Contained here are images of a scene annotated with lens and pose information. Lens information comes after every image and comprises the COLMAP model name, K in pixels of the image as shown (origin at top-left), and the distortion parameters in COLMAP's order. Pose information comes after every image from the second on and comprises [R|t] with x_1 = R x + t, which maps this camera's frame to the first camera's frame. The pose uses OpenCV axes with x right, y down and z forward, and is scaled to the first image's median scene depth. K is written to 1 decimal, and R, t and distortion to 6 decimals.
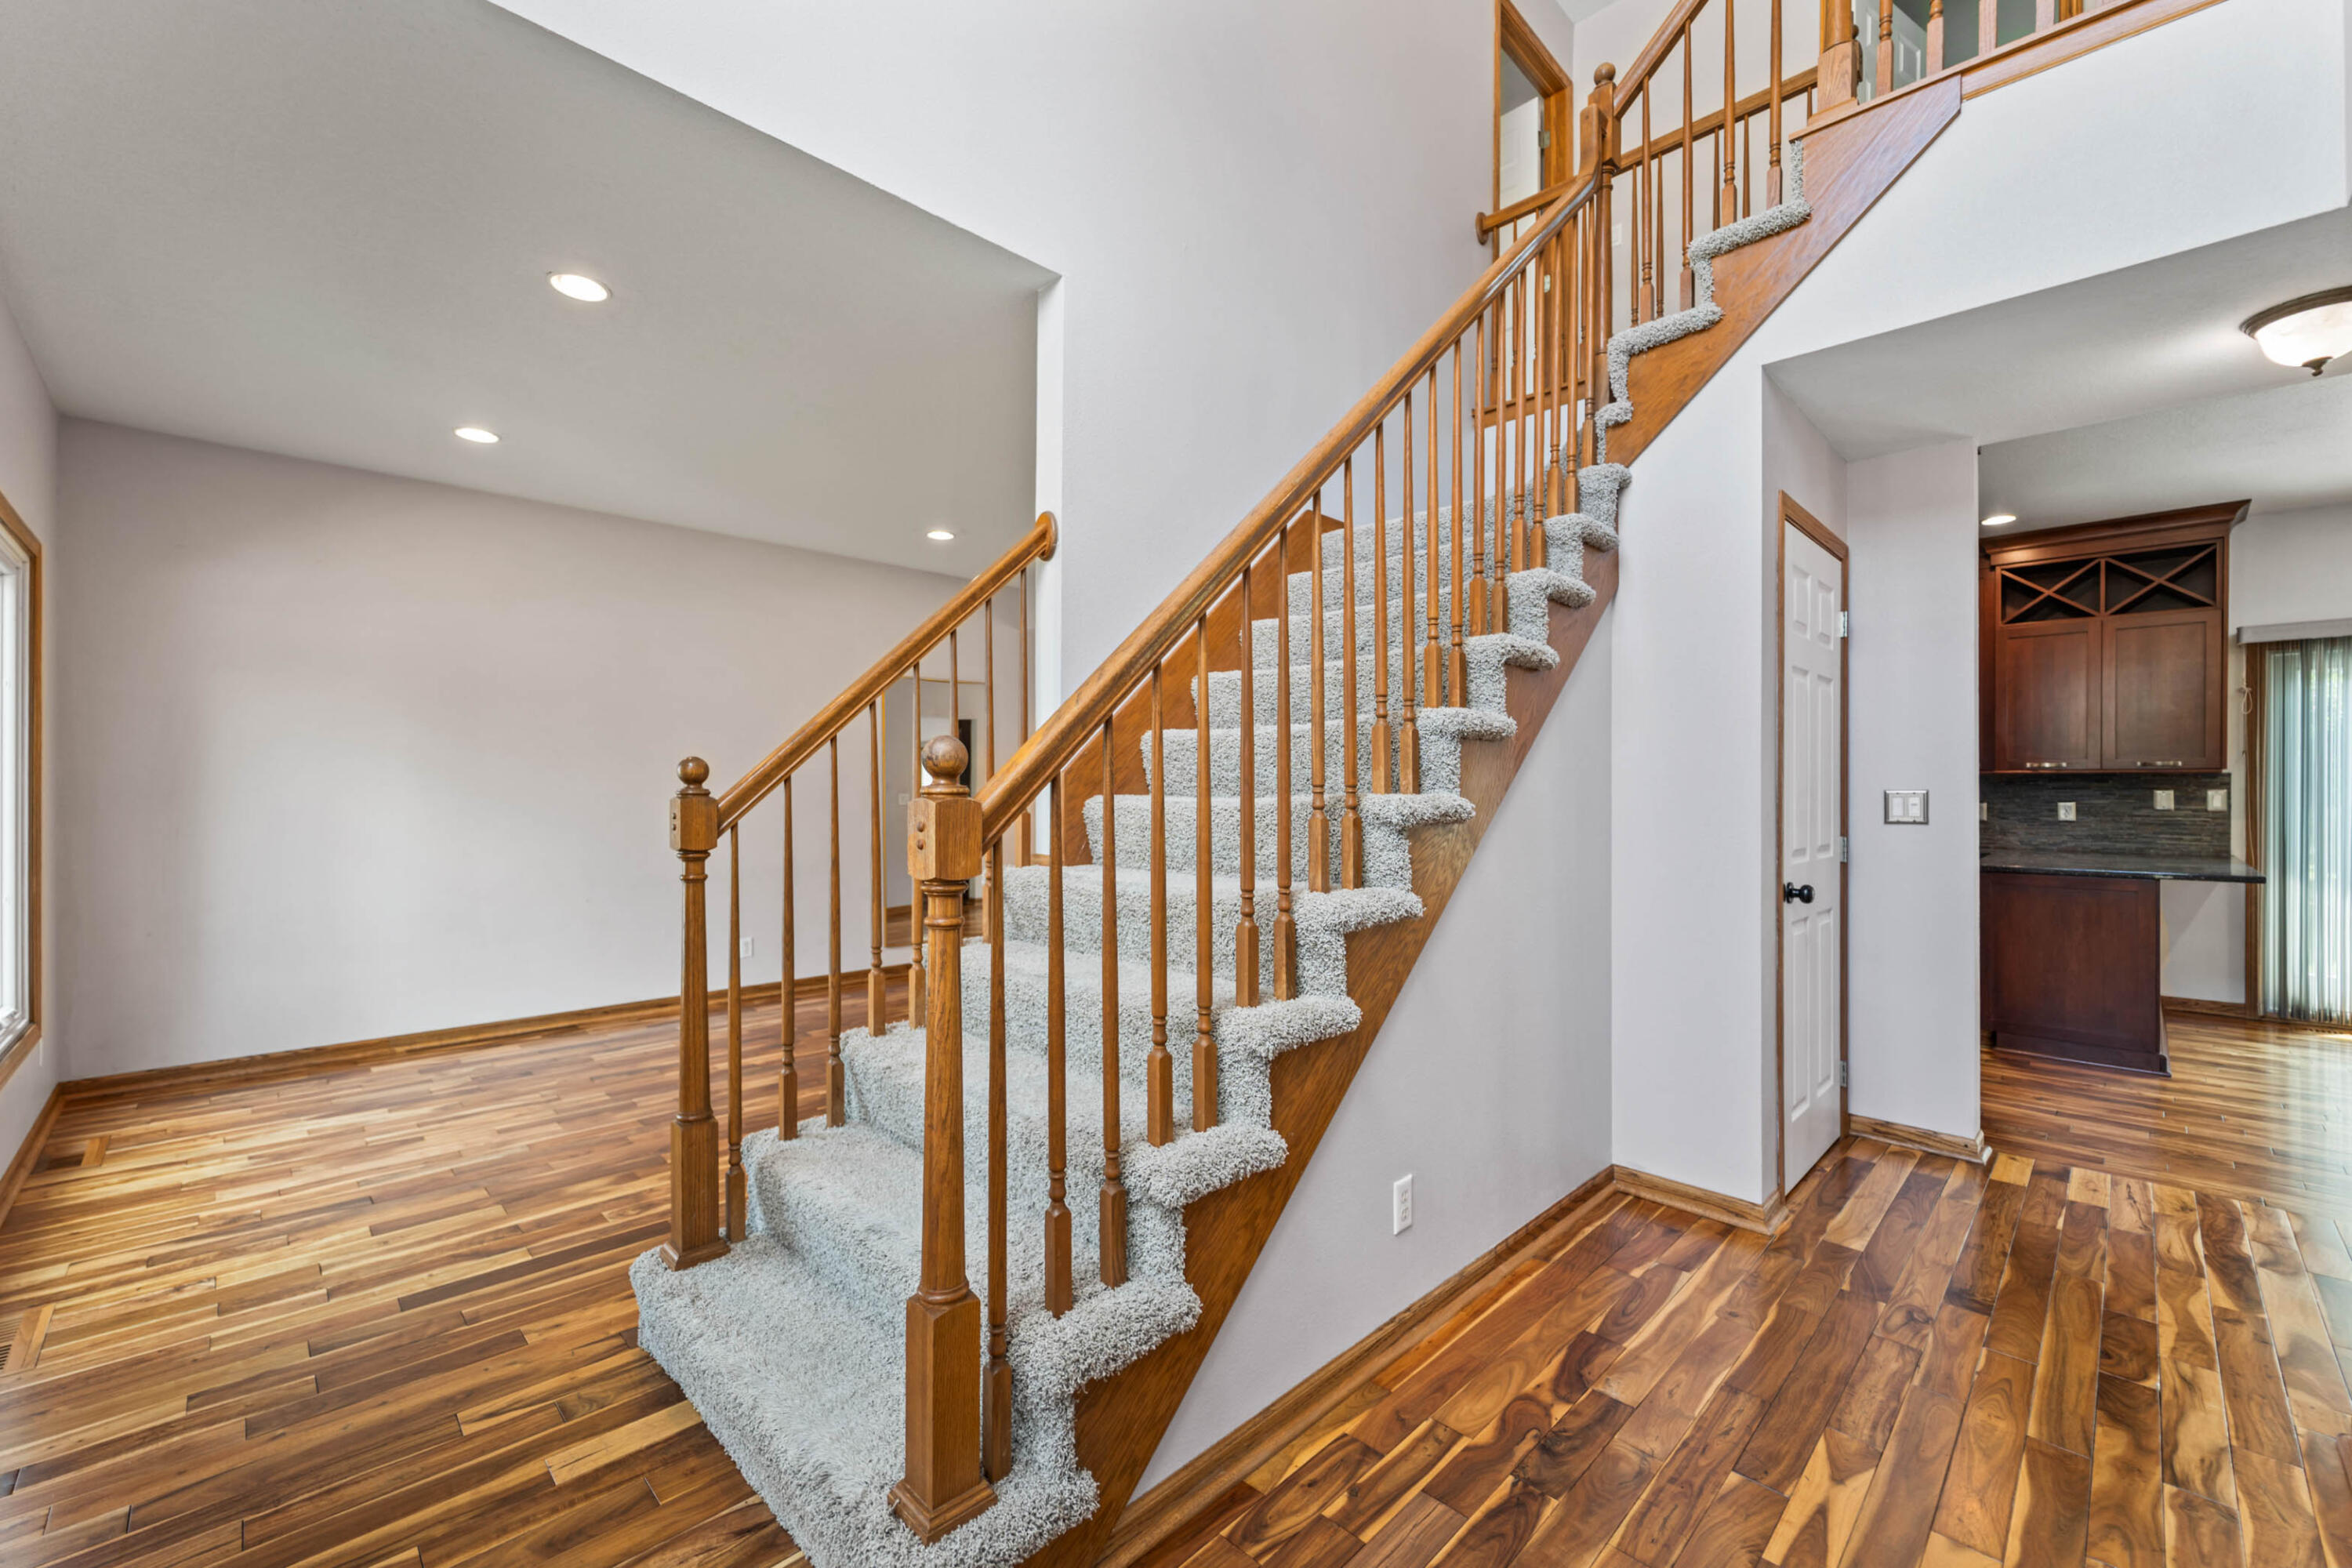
lens RADIAL K [[963.9, 0, 1163.9], [0, 963.9, 787.9], [0, 0, 1]] dist [0.004455, -0.002542]
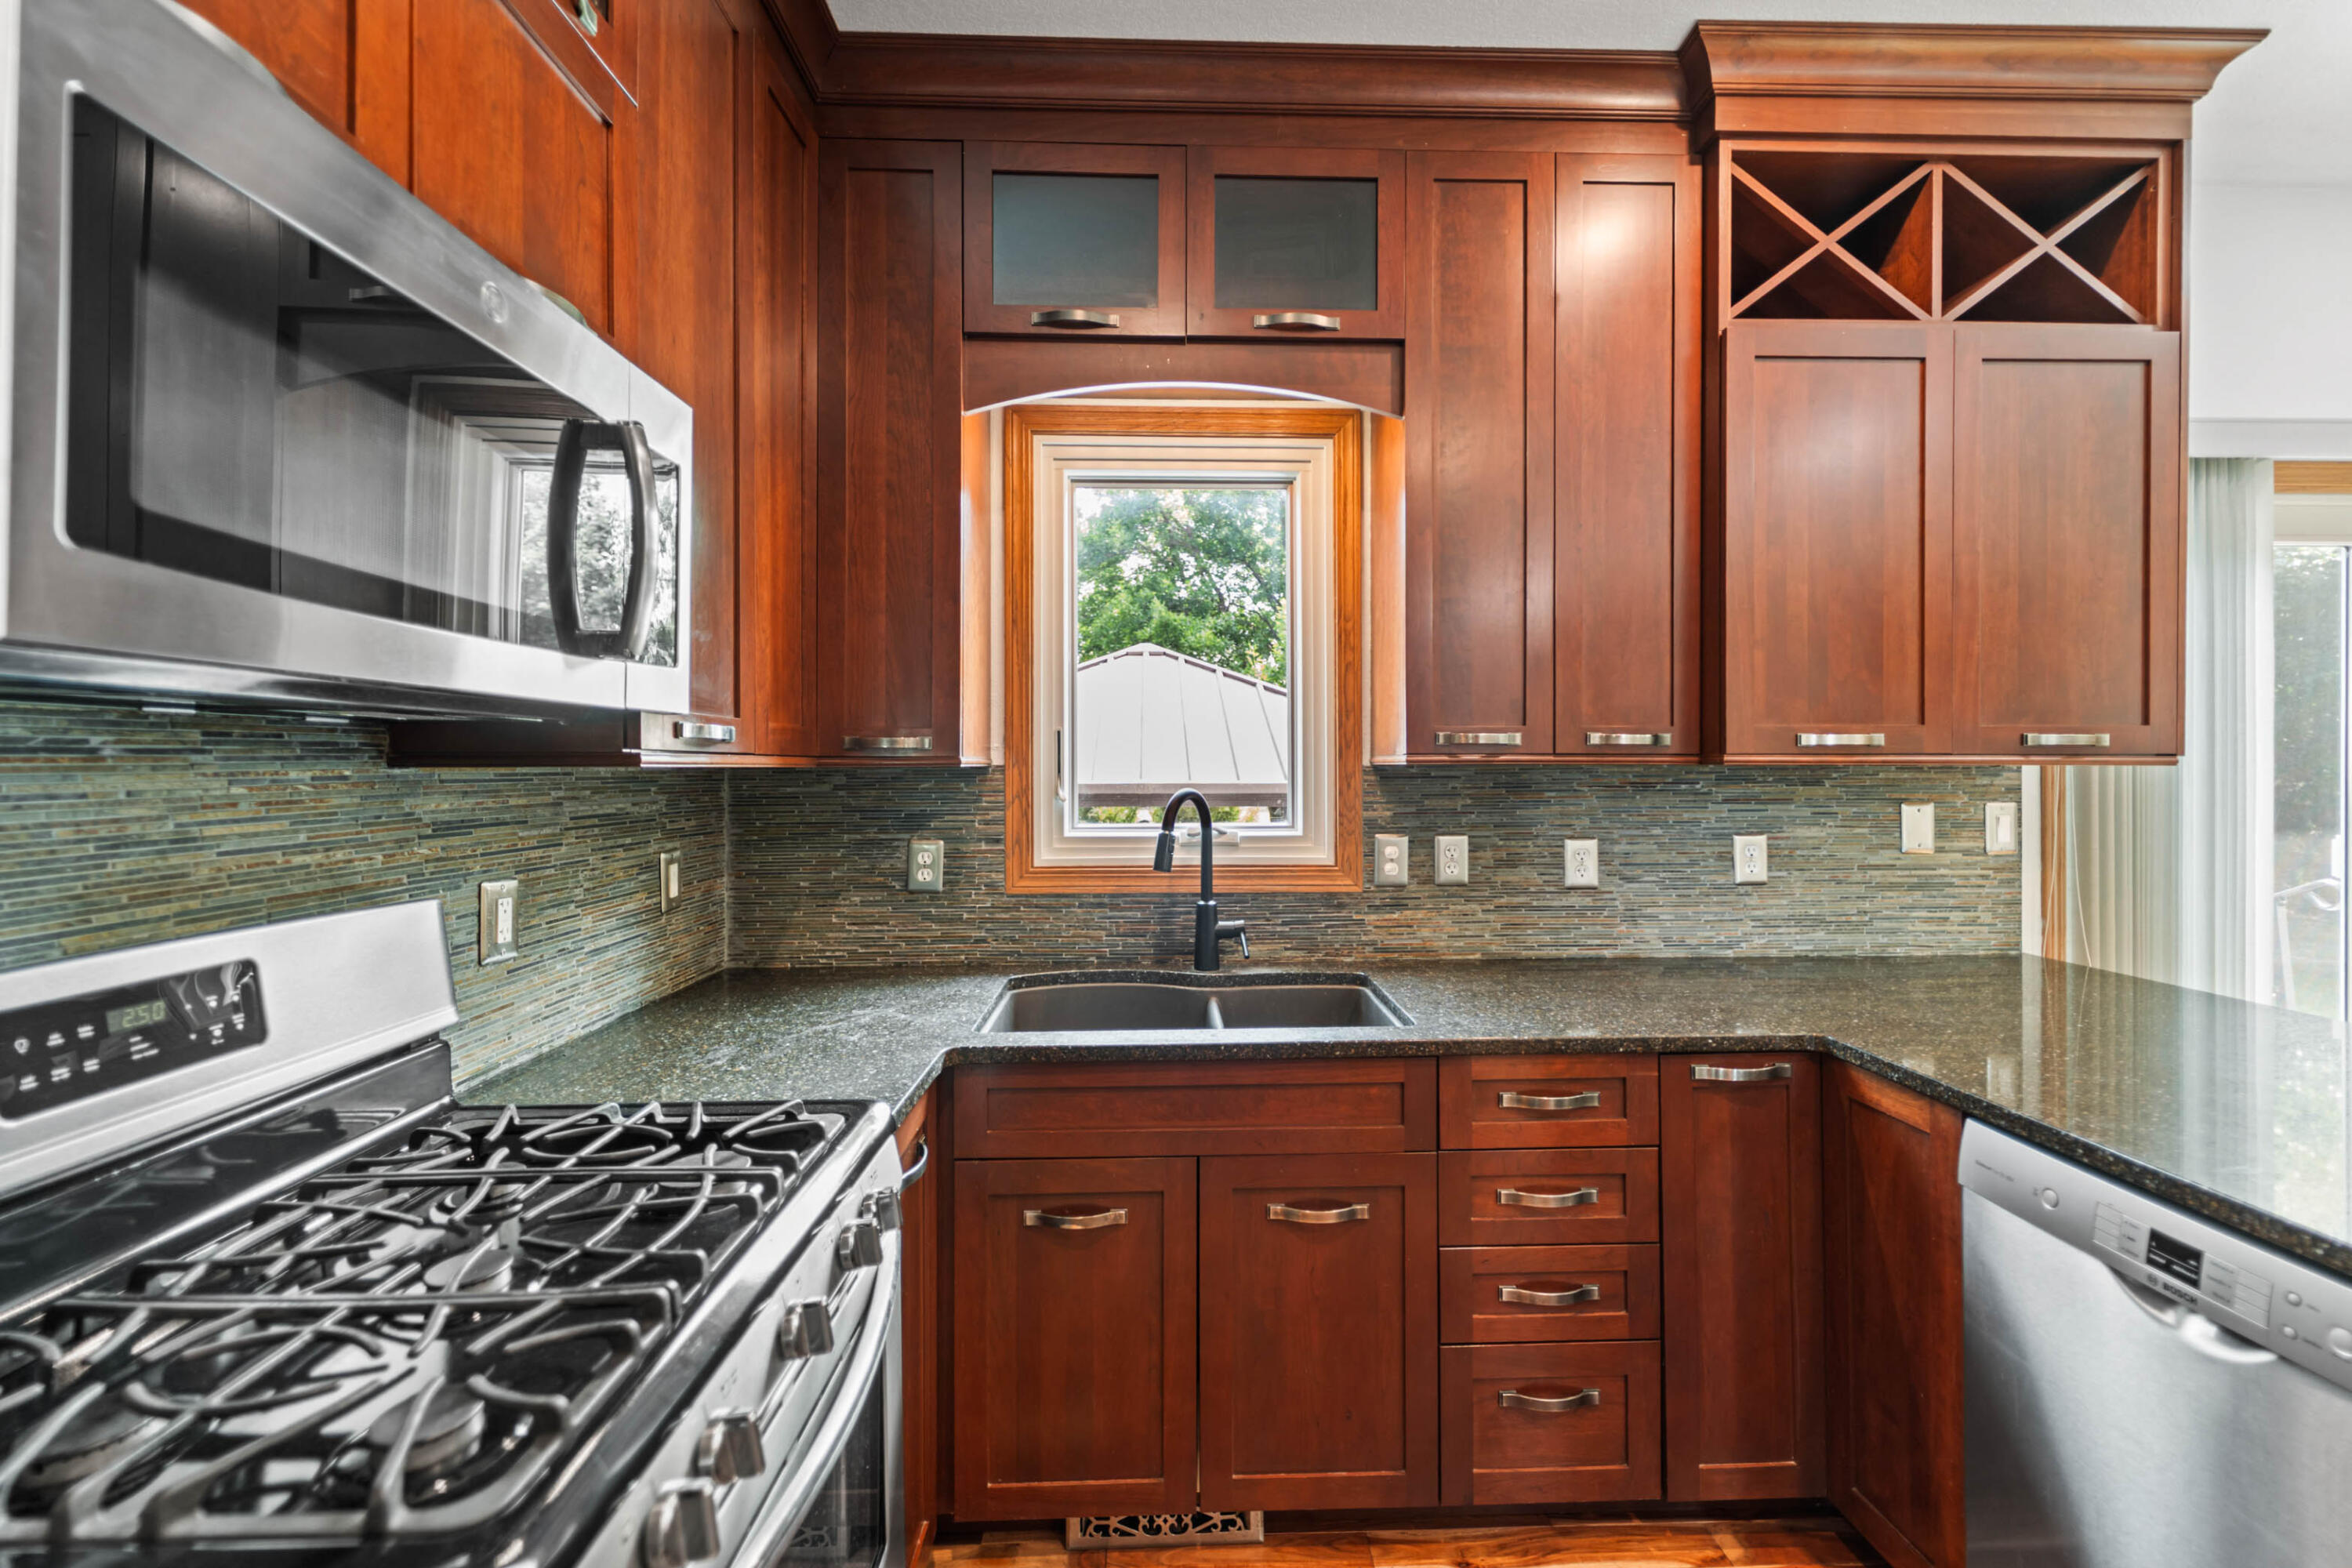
lens RADIAL K [[963.9, 0, 1190.3], [0, 963.9, 765.3], [0, 0, 1]] dist [0.004455, -0.002542]
pose [[0.671278, -0.000804, 0.741205, 0.520803], [0.001434, 0.999999, -0.000214, -0.015112], [-0.741204, 0.001207, 0.671278, 0.964606]]
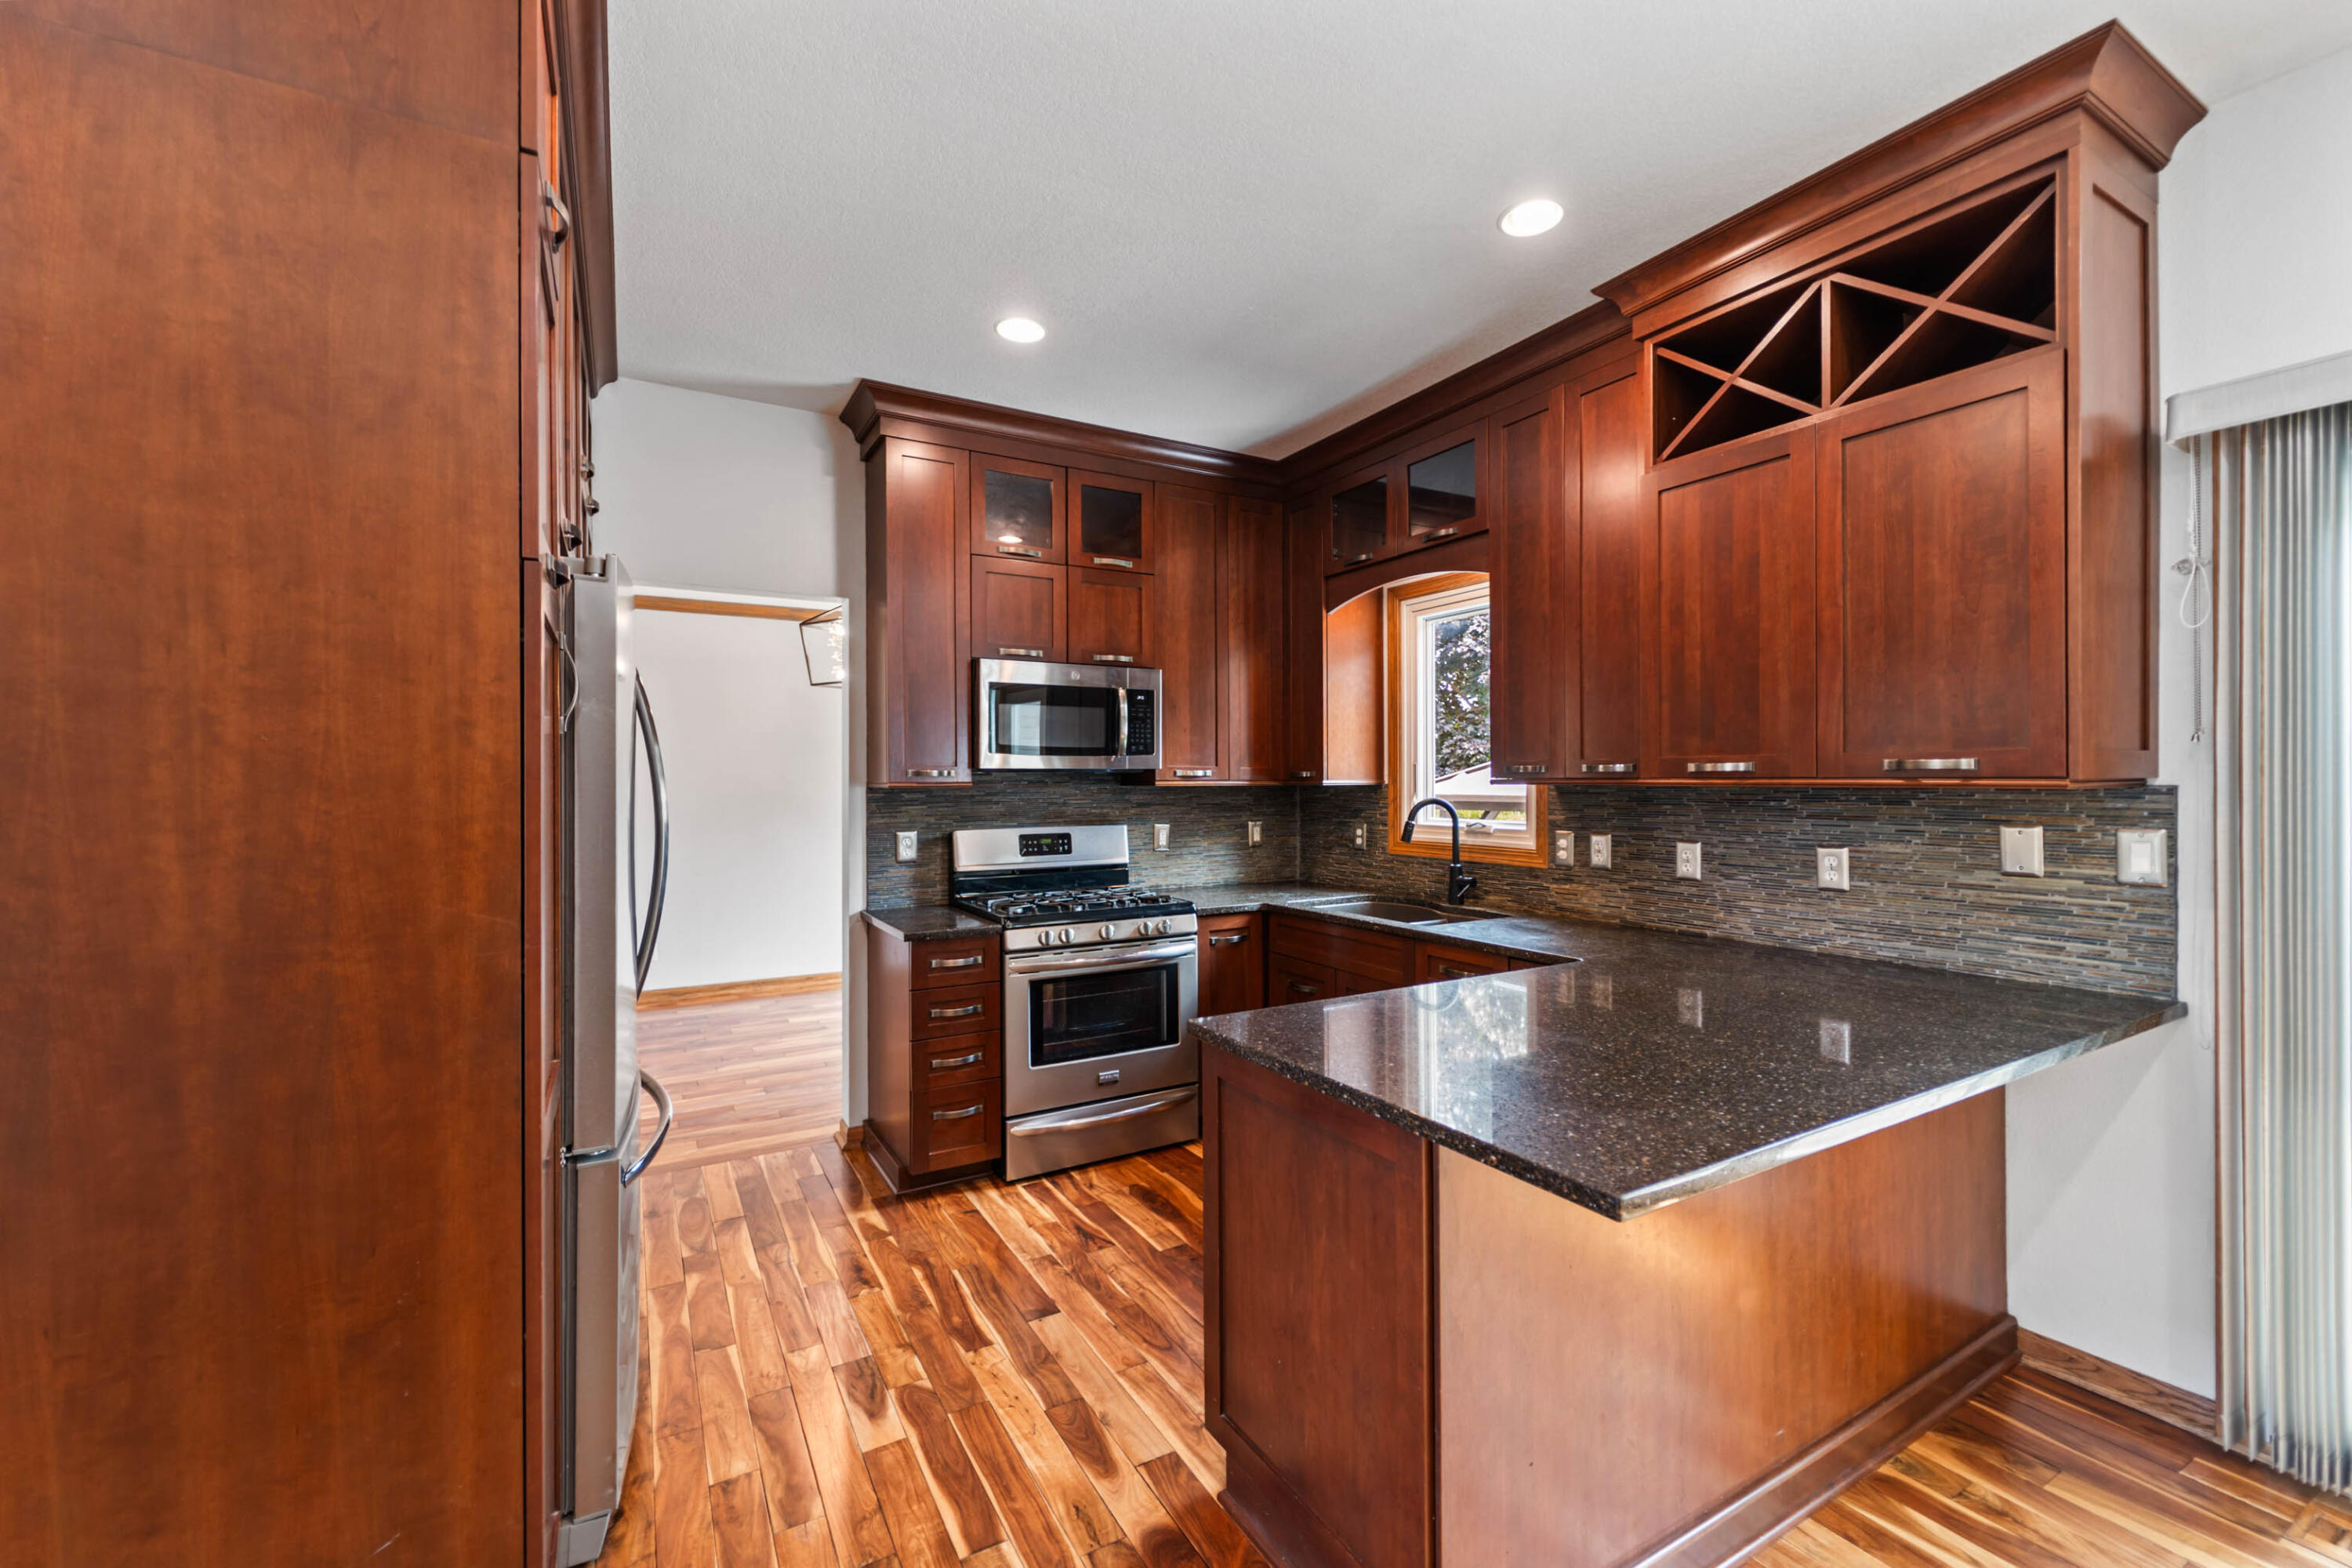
lens RADIAL K [[963.9, 0, 1175.3], [0, 963.9, 778.6], [0, 0, 1]] dist [0.004455, -0.002542]
pose [[0.968379, -0.004875, -0.249435, 0.800244], [0.004507, 0.999988, -0.002046, -0.018973], [0.249442, 0.000857, 0.968389, 0.521027]]
